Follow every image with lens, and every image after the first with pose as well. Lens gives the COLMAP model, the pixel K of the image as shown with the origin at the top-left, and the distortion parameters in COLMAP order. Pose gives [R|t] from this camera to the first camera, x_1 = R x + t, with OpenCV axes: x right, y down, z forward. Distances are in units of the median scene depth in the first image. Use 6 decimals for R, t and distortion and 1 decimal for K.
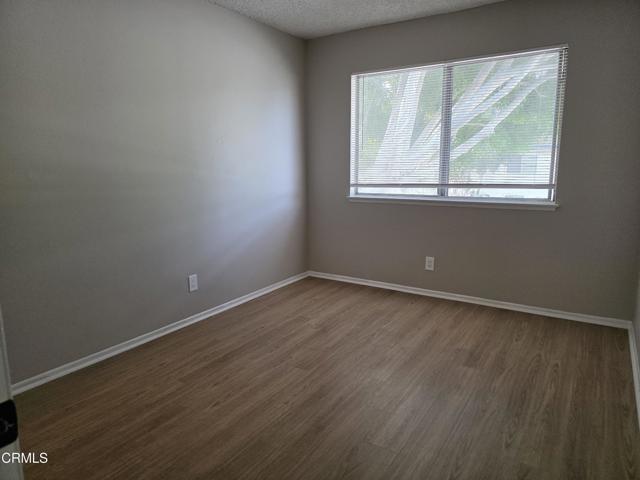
lens RADIAL K [[430.4, 0, 319.5], [0, 430.4, 239.7], [0, 0, 1]] dist [0.055823, -0.045555]
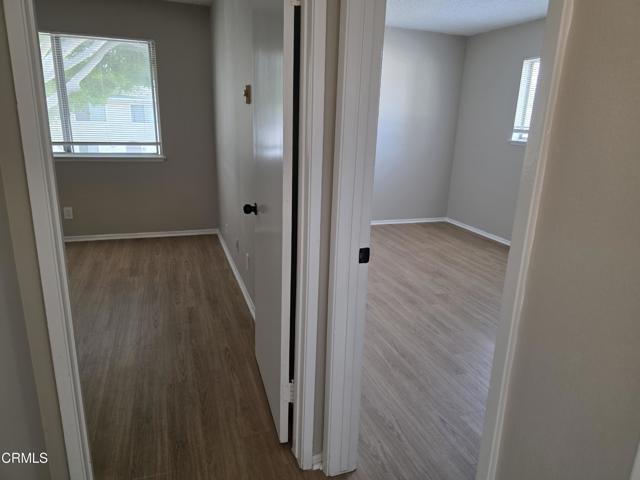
lens RADIAL K [[430.4, 0, 321.0], [0, 430.4, 236.2], [0, 0, 1]] dist [0.055823, -0.045555]
pose [[0.608953, -0.182575, 0.771909, -0.293186], [0.100838, 0.983073, 0.152970, 0.008209], [-0.786771, -0.015314, 0.617055, -0.288012]]
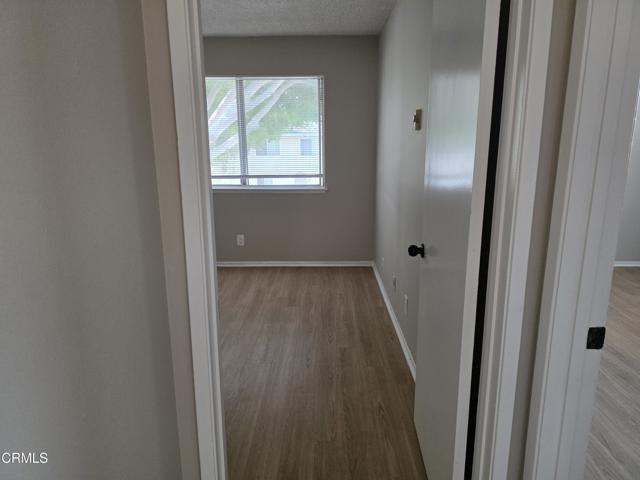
lens RADIAL K [[430.4, 0, 321.3], [0, 430.4, 239.5], [0, 0, 1]] dist [0.055823, -0.045555]
pose [[0.844880, -0.111741, 0.523156, -0.240036], [0.092475, 0.993726, 0.062906, -0.004075], [-0.526903, -0.004769, 0.849912, -0.208412]]
